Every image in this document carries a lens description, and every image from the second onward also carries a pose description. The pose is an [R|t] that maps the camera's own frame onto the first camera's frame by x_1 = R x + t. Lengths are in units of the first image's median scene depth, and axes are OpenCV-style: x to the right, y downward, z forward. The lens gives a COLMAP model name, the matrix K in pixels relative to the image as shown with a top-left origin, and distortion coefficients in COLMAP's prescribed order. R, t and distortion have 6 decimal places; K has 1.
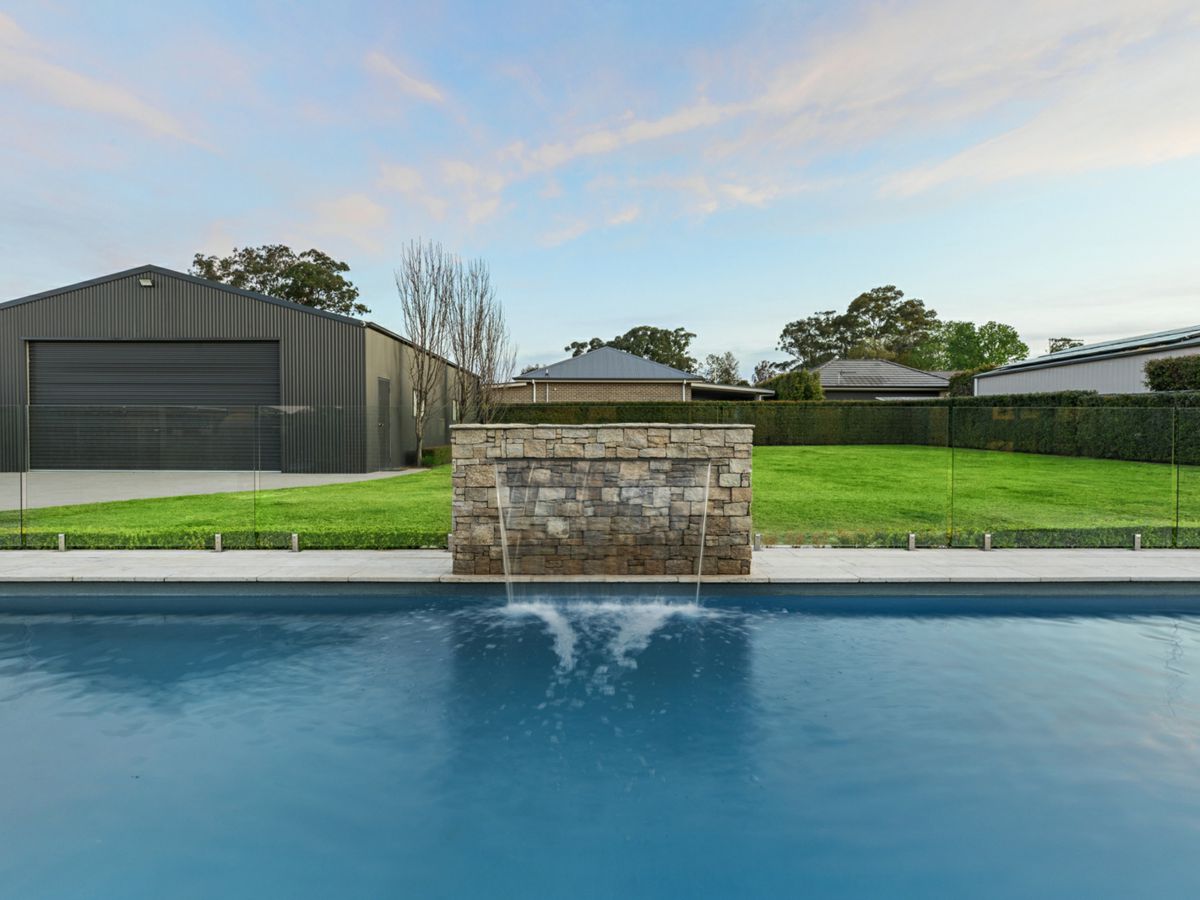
lens RADIAL K [[691.1, 0, 600.0], [0, 691.1, 450.0], [0, 0, 1]] dist [-0.016692, 0.000581]
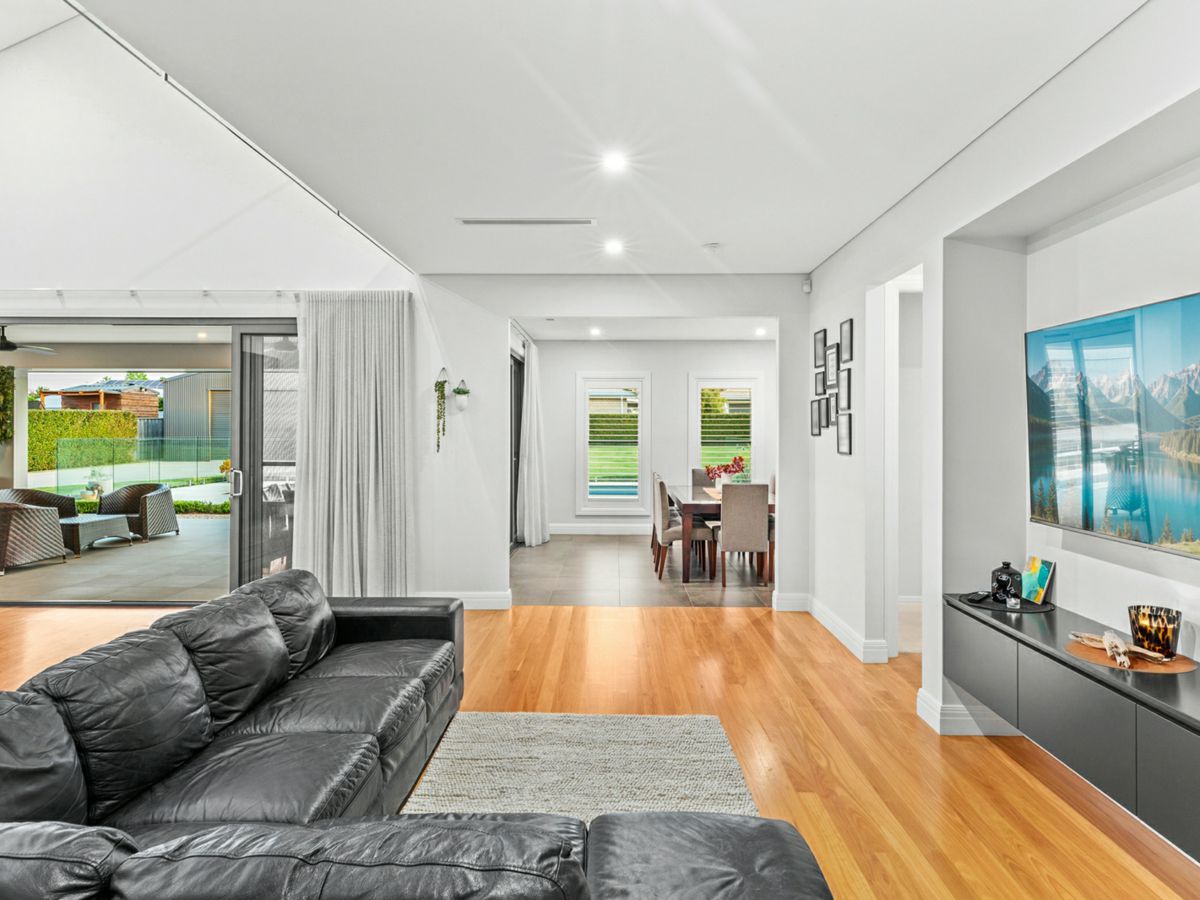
lens RADIAL K [[754.1, 0, 602.0], [0, 754.1, 434.0], [0, 0, 1]] dist [0.005945, 0.000856]
pose [[0.999722, -0.000437, -0.023587, 0.037176], [0.000022, 0.999845, -0.017622, -0.000733], [0.023591, 0.017617, 0.999566, -0.139119]]
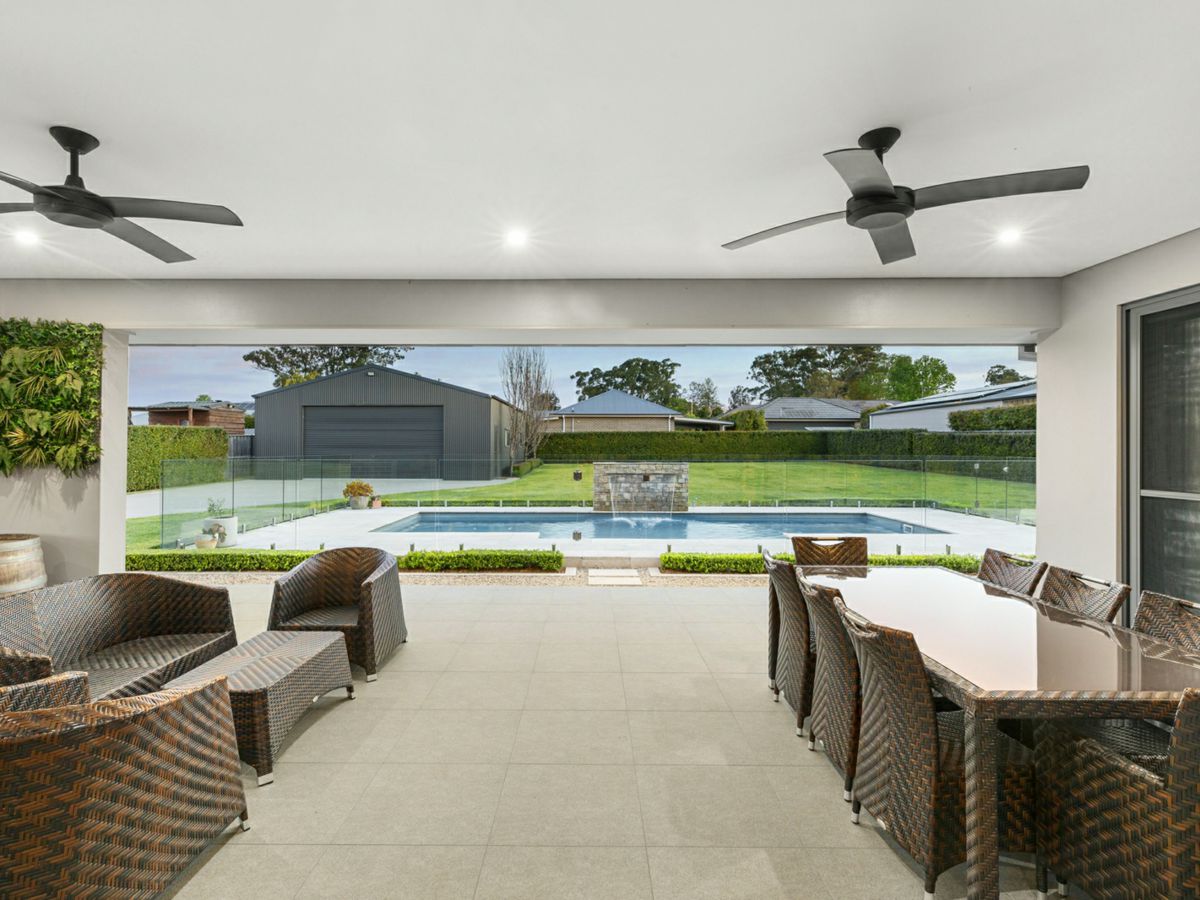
lens RADIAL K [[615.4, 0, 589.5], [0, 615.4, 442.3], [0, 0, 1]] dist [-0.003640, -0.000684]
pose [[0.999945, -0.000746, -0.010489, -0.009191], [0.000423, 0.999528, -0.030726, -0.002058], [0.010507, 0.030719, 0.999473, -0.082374]]
